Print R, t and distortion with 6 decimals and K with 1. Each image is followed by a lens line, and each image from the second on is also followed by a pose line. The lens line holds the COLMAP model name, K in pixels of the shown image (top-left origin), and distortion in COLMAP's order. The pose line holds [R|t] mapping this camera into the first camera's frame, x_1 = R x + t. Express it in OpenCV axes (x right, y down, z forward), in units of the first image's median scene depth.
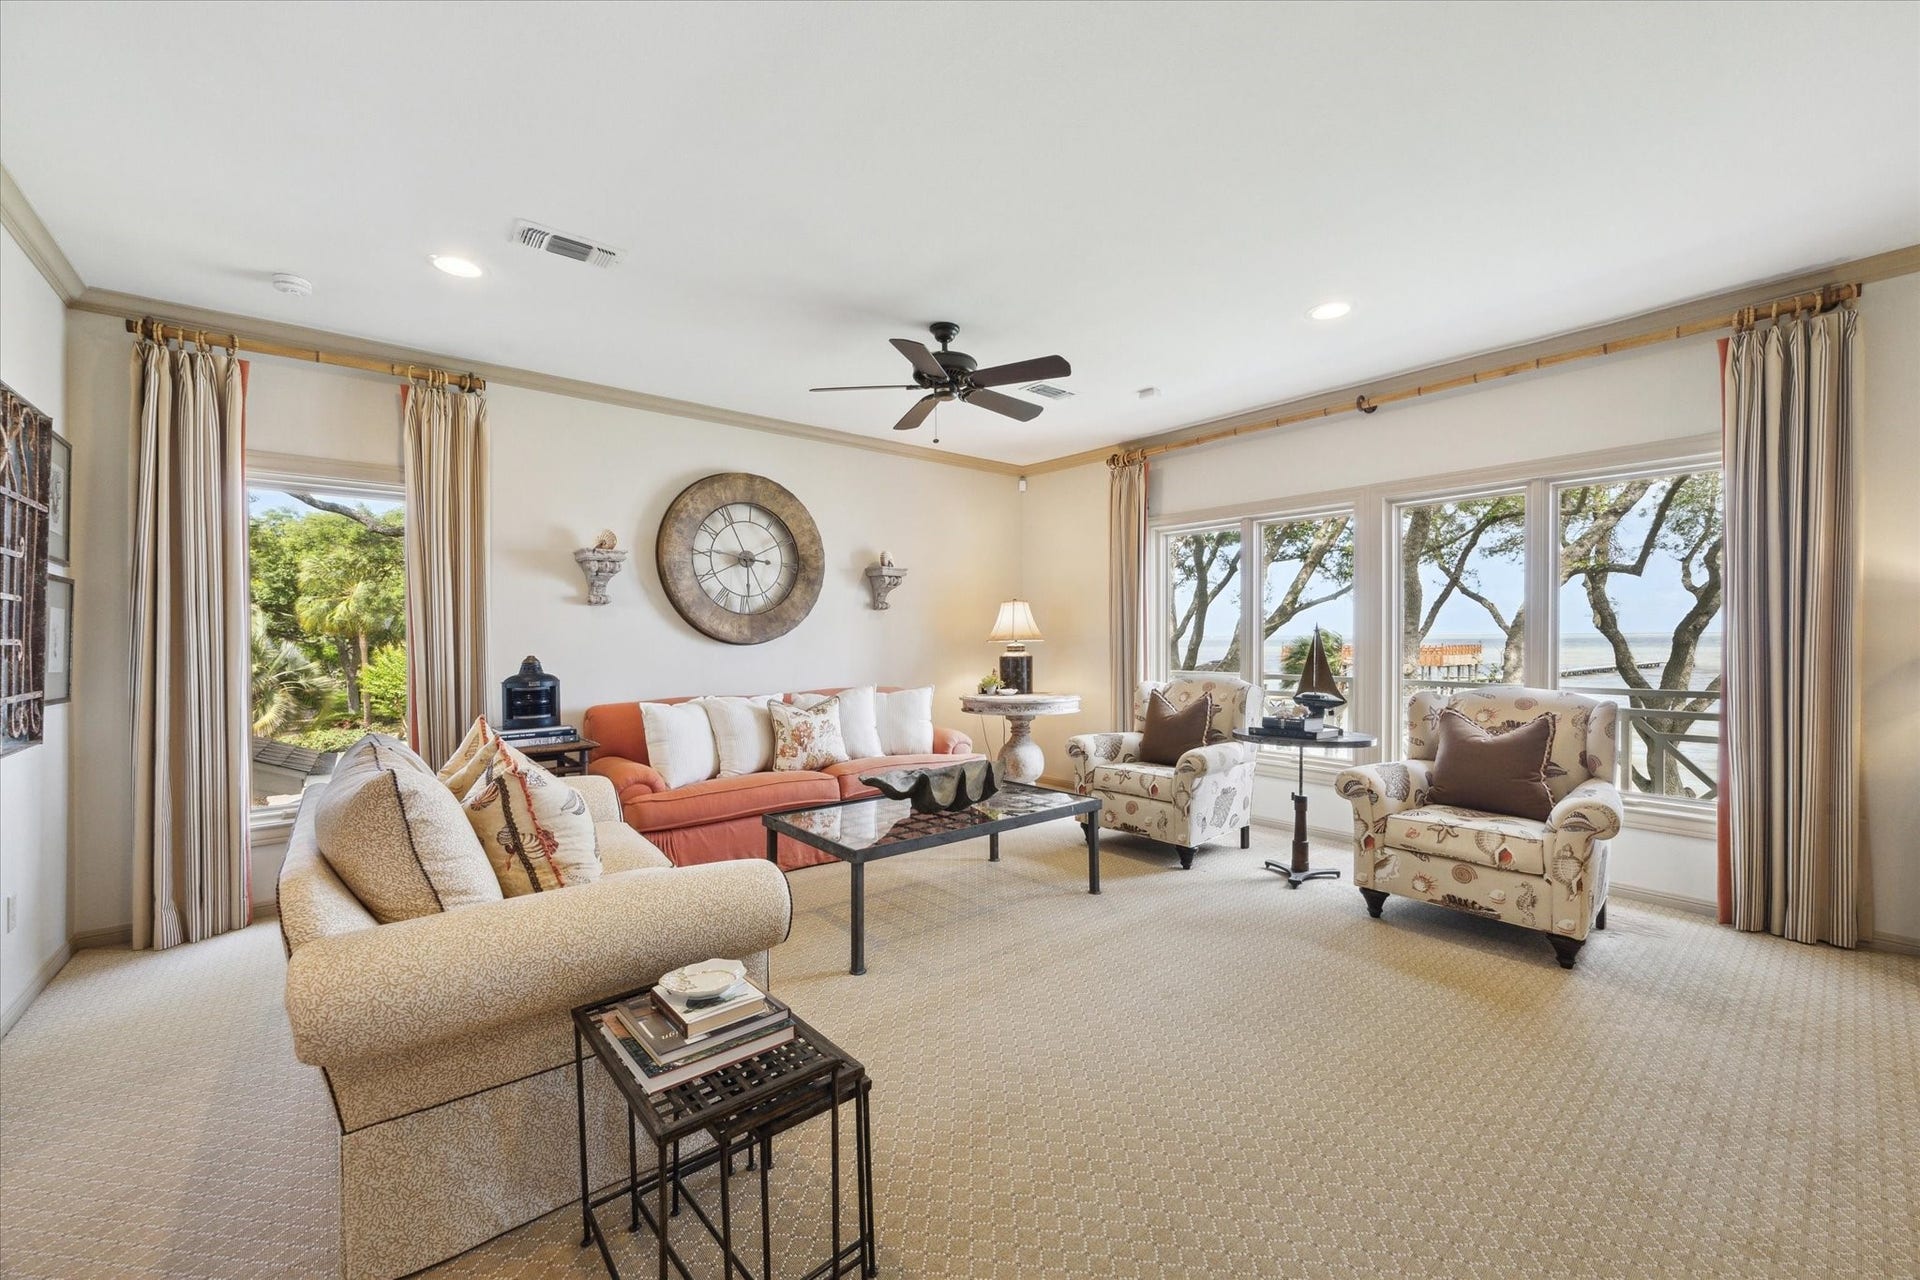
lens RADIAL K [[748.6, 0, 957.5], [0, 748.6, 649.8], [0, 0, 1]] dist [-0.003618, 0.000099]
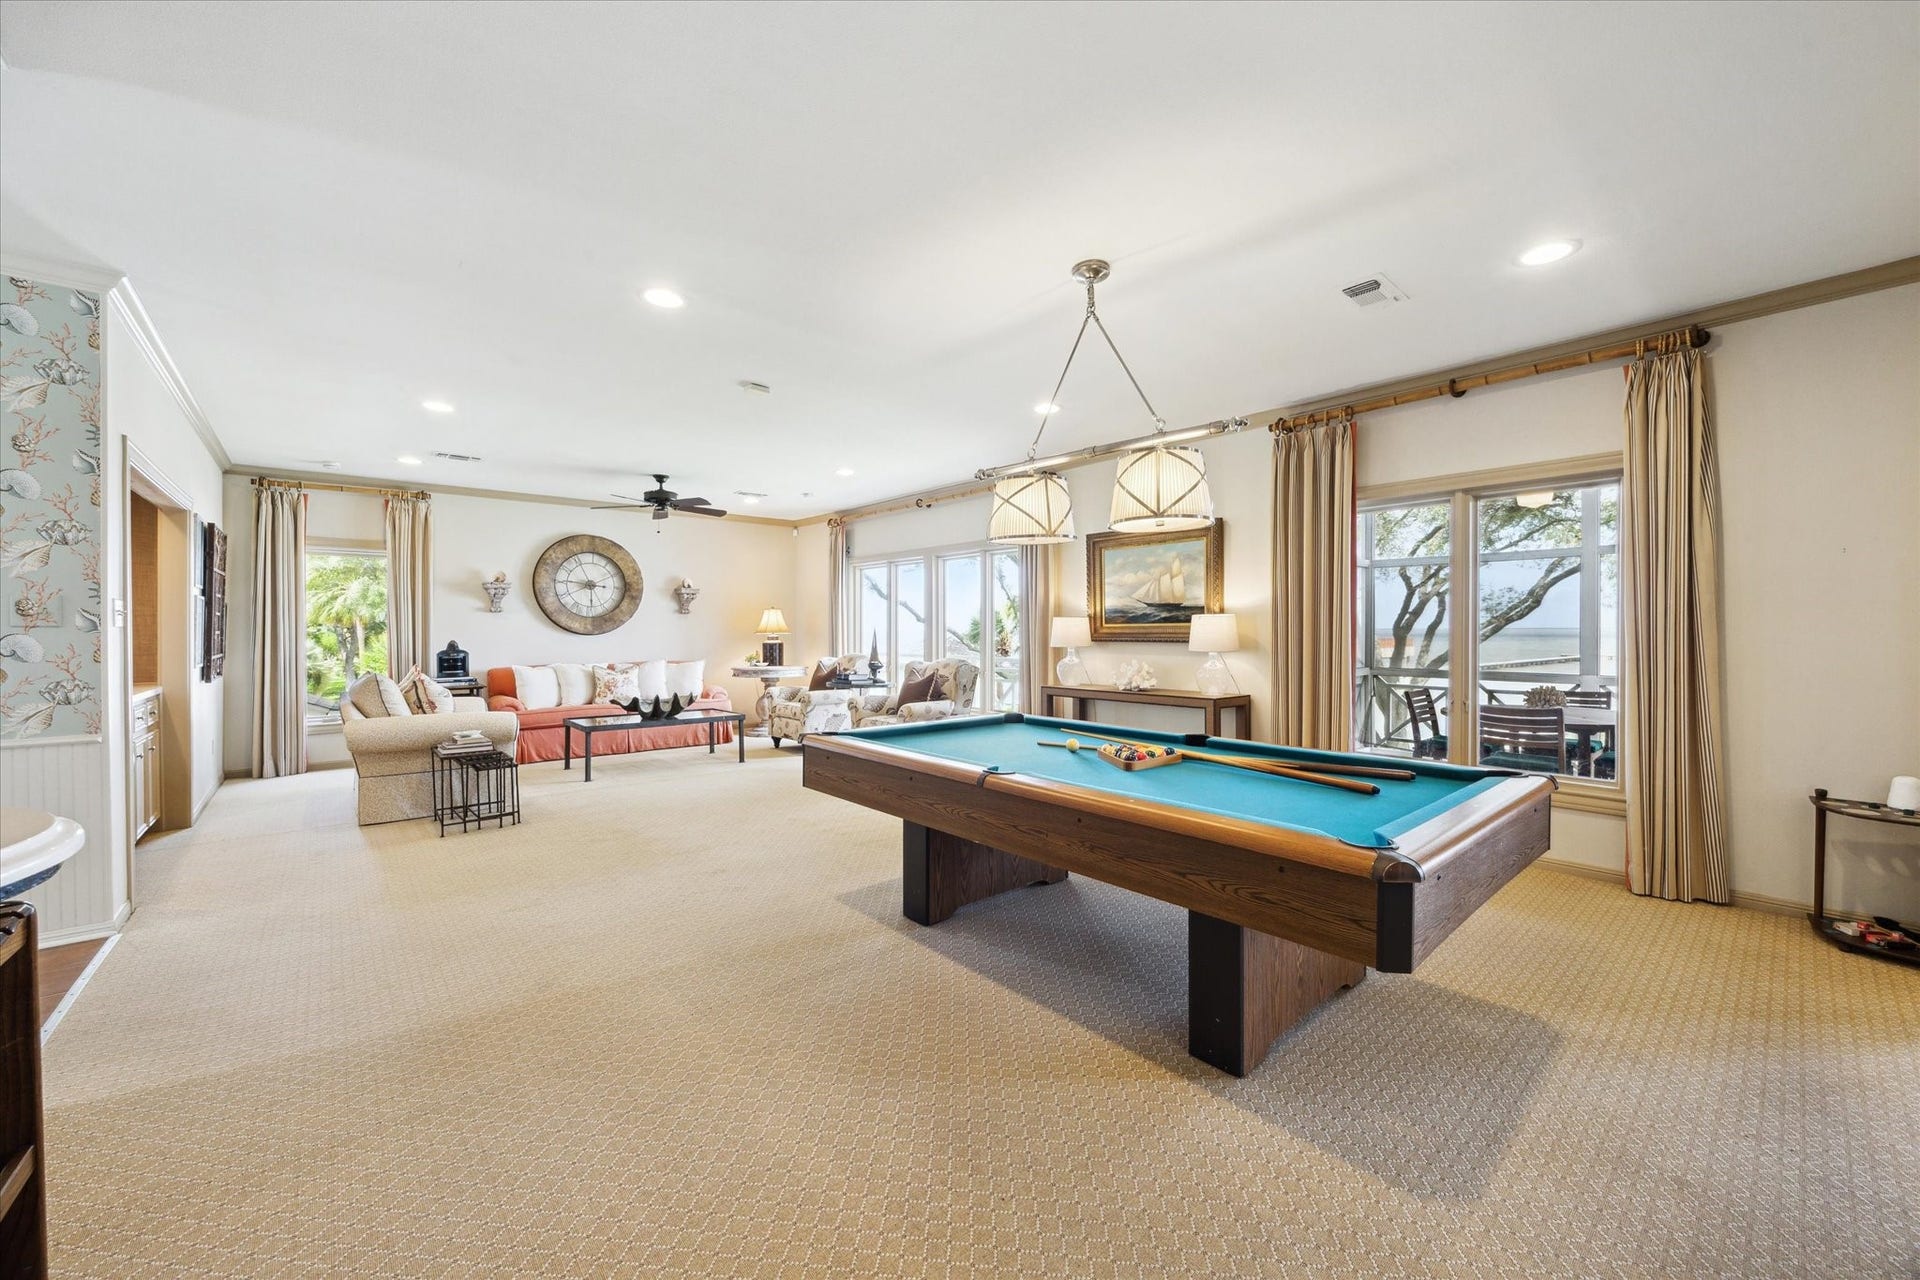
lens RADIAL K [[728.4, 0, 960.0], [0, 728.4, 640.0], [0, 0, 1]] dist [-0.005777, -0.000275]
pose [[0.999794, 0.004216, 0.019829, 0.599227], [-0.004174, 0.999989, -0.002171, 0.005435], [-0.019838, 0.002088, 0.999801, -0.766984]]
